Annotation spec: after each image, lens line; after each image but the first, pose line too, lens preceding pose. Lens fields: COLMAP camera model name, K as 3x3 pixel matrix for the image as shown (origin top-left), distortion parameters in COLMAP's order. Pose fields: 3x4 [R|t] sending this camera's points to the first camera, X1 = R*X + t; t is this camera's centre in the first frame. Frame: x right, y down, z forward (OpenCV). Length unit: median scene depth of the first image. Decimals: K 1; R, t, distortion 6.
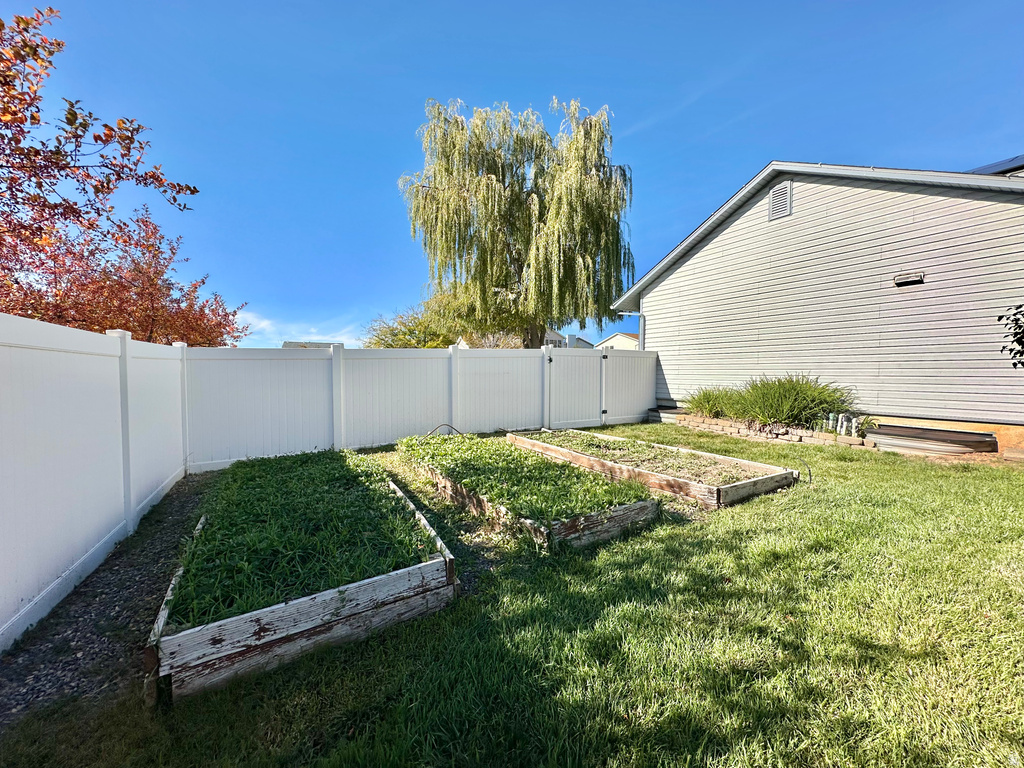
lens RADIAL K [[409.1, 0, 509.9], [0, 409.1, 383.7], [0, 0, 1]] dist [-0.002227, 0.000371]
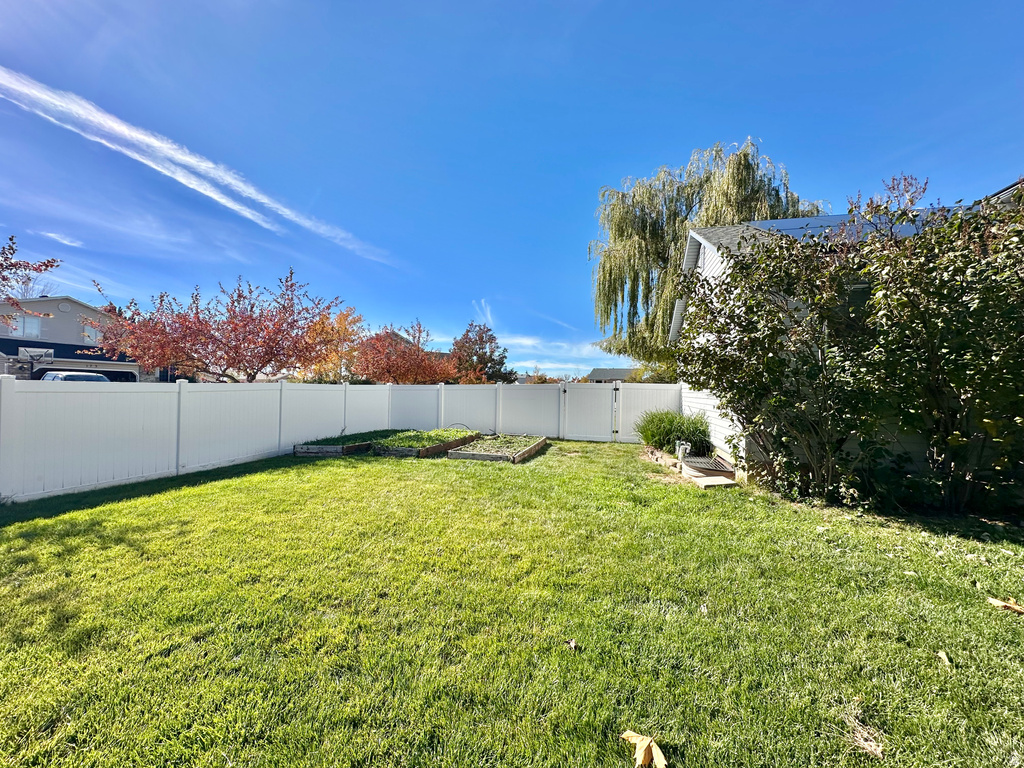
lens RADIAL K [[409.1, 0, 509.9], [0, 409.1, 383.7], [0, 0, 1]] dist [-0.002227, 0.000371]
pose [[0.720237, 0.013494, -0.693596, 0.886649], [-0.049182, 0.998288, -0.031649, -0.025644], [0.691982, 0.056907, 0.719668, -0.170666]]
